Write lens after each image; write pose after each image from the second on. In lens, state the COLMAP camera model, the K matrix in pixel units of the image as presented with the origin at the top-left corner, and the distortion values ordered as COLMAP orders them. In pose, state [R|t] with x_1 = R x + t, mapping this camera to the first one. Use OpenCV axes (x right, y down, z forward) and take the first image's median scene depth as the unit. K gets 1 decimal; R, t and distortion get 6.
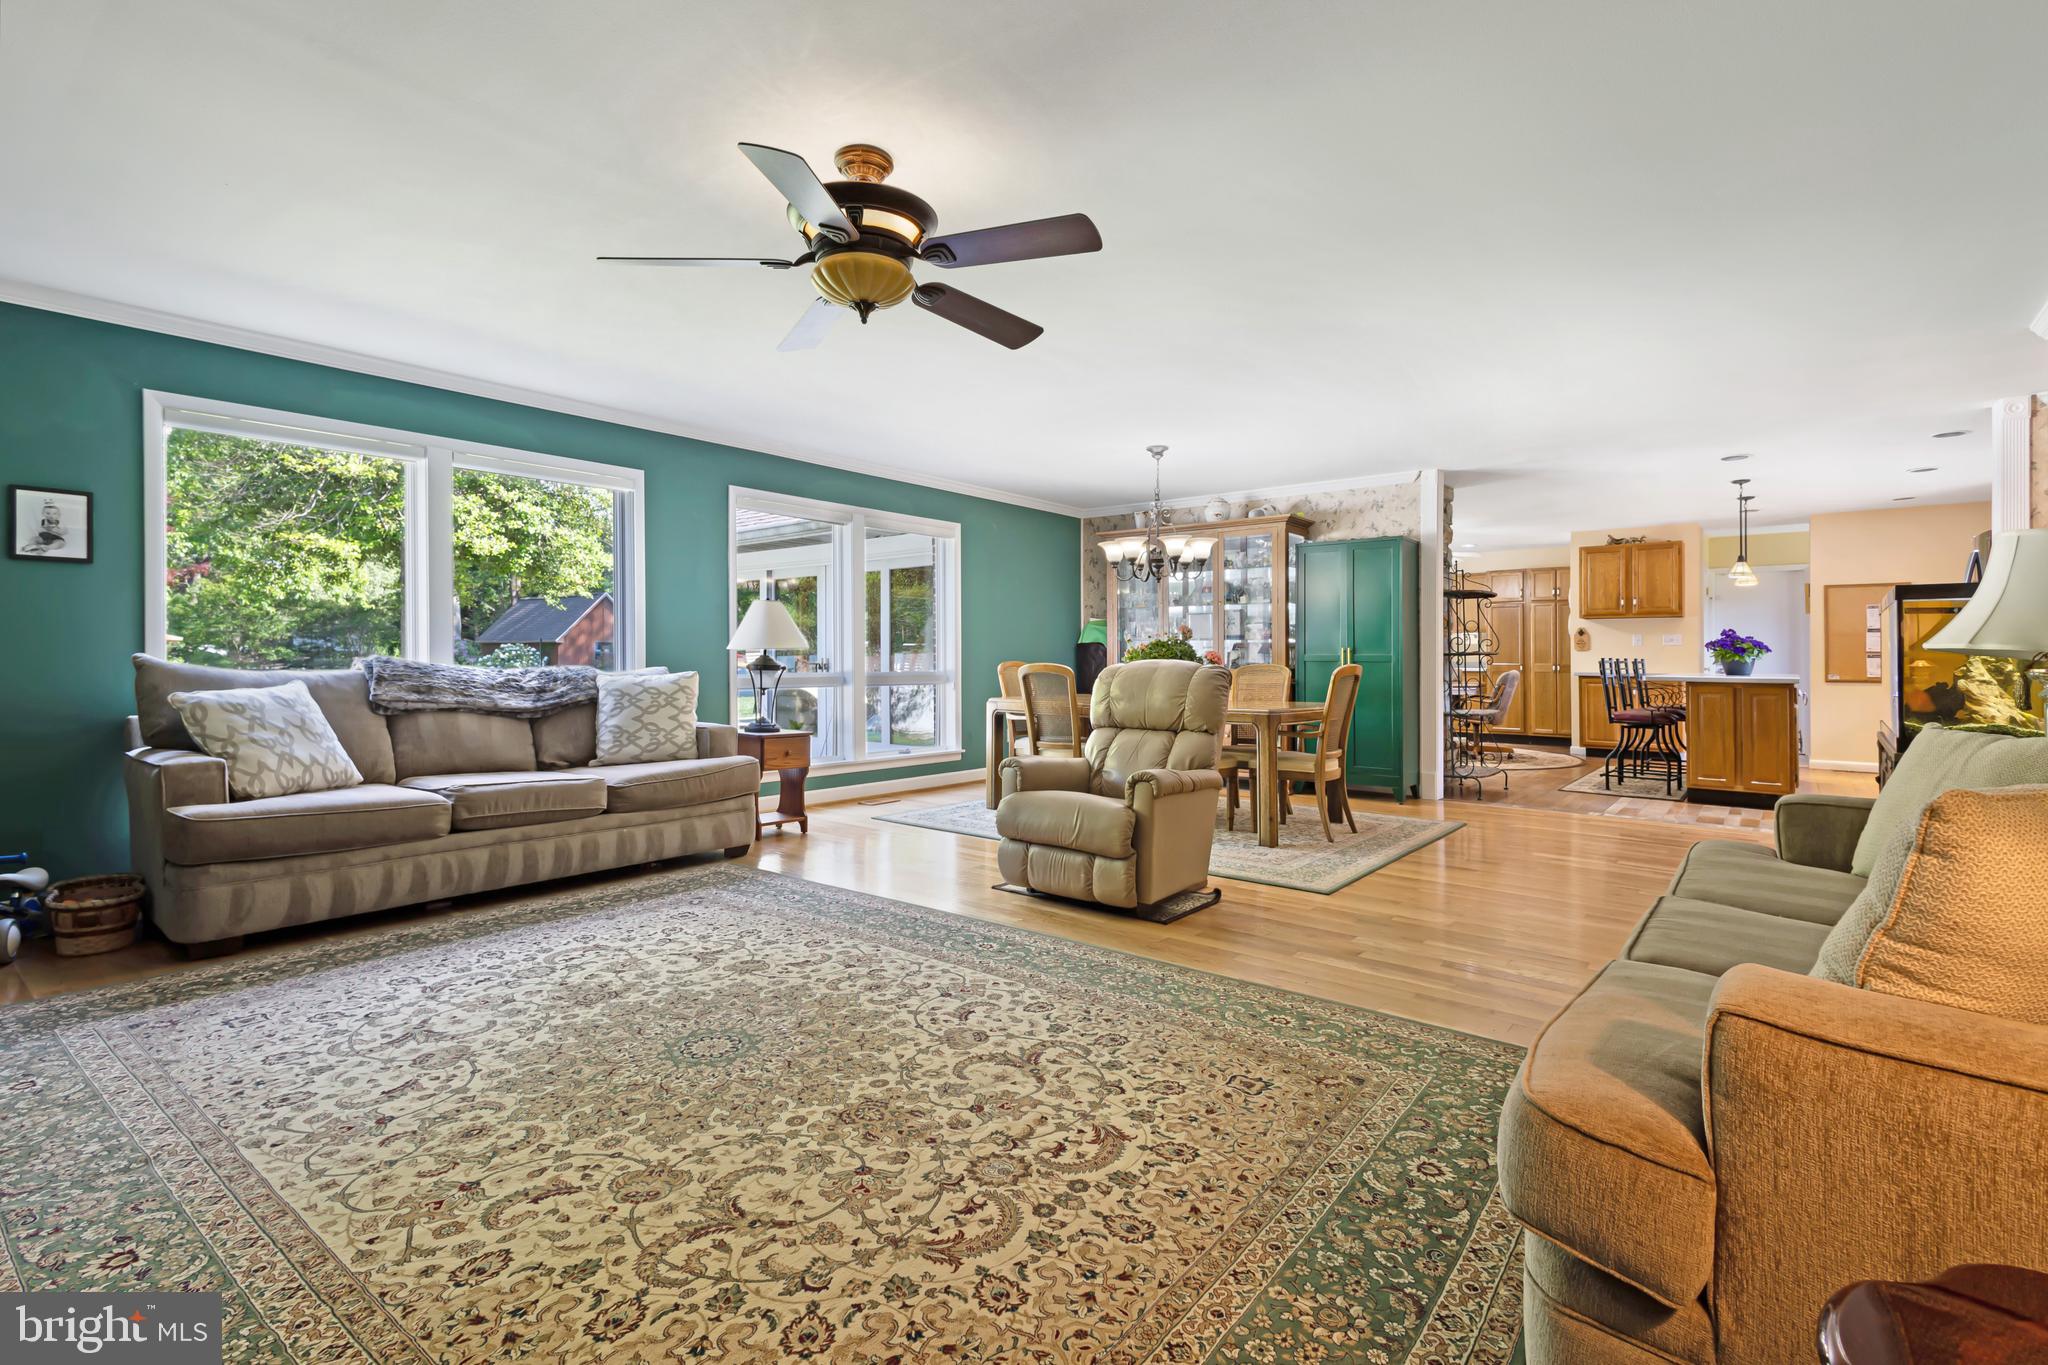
lens RADIAL K [[960.7, 0, 1022.4], [0, 960.7, 653.1], [0, 0, 1]] dist [-0.001341, -0.000108]
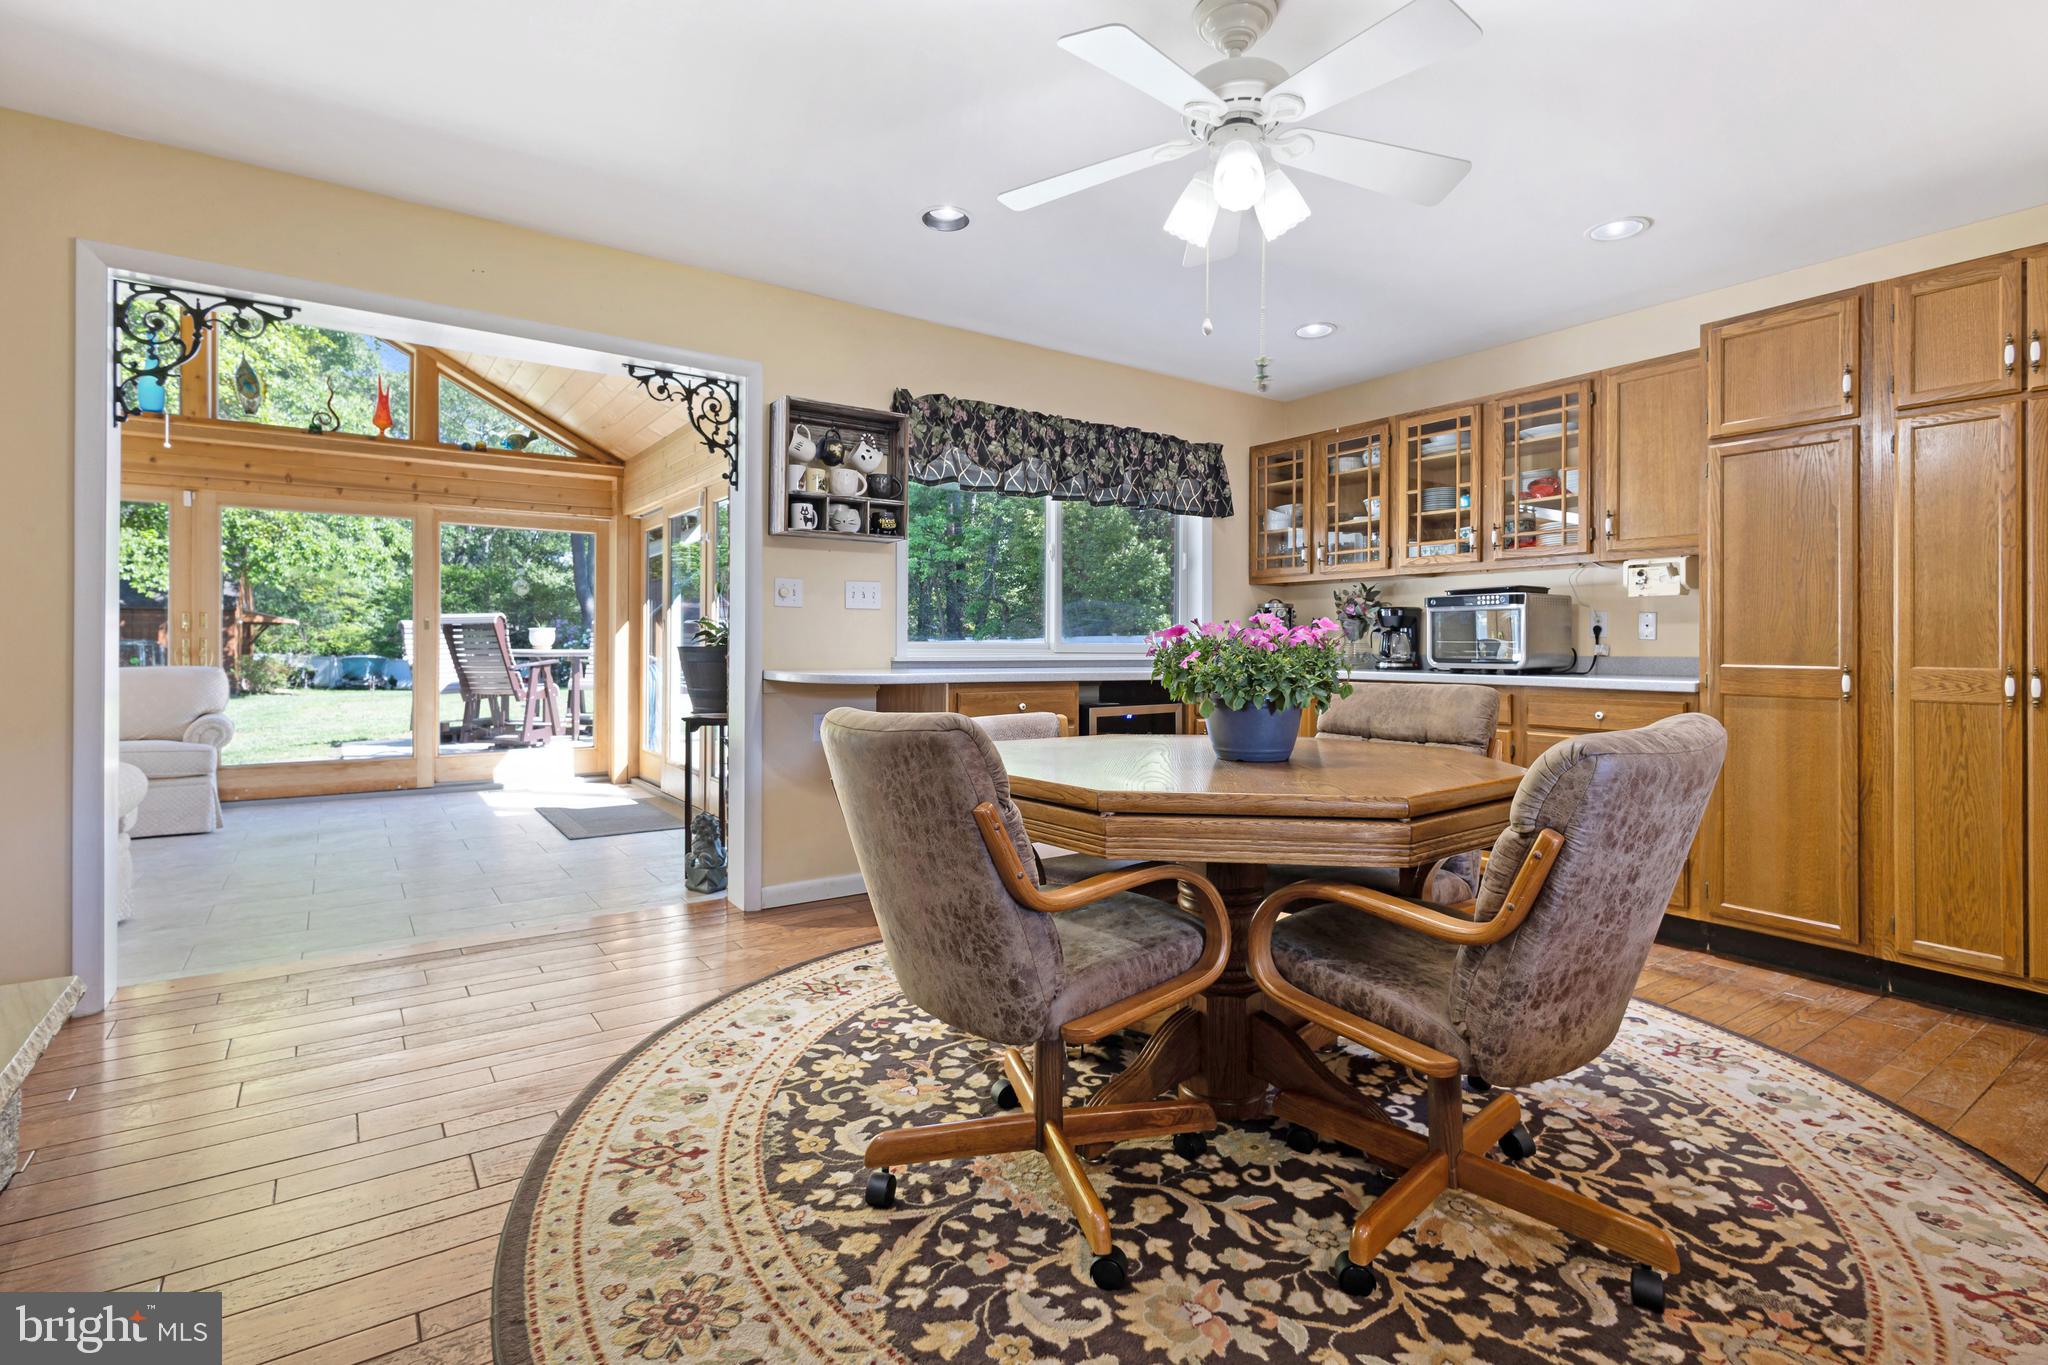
lens RADIAL K [[974.2, 0, 1017.9], [0, 974.2, 663.2], [0, 0, 1]] dist [0.006958, 0.000264]
pose [[0.962949, 0.008416, -0.269552, 0.441330], [-0.003104, 0.999793, 0.020126, 0.005791], [0.269665, -0.018544, 0.962775, 0.807930]]
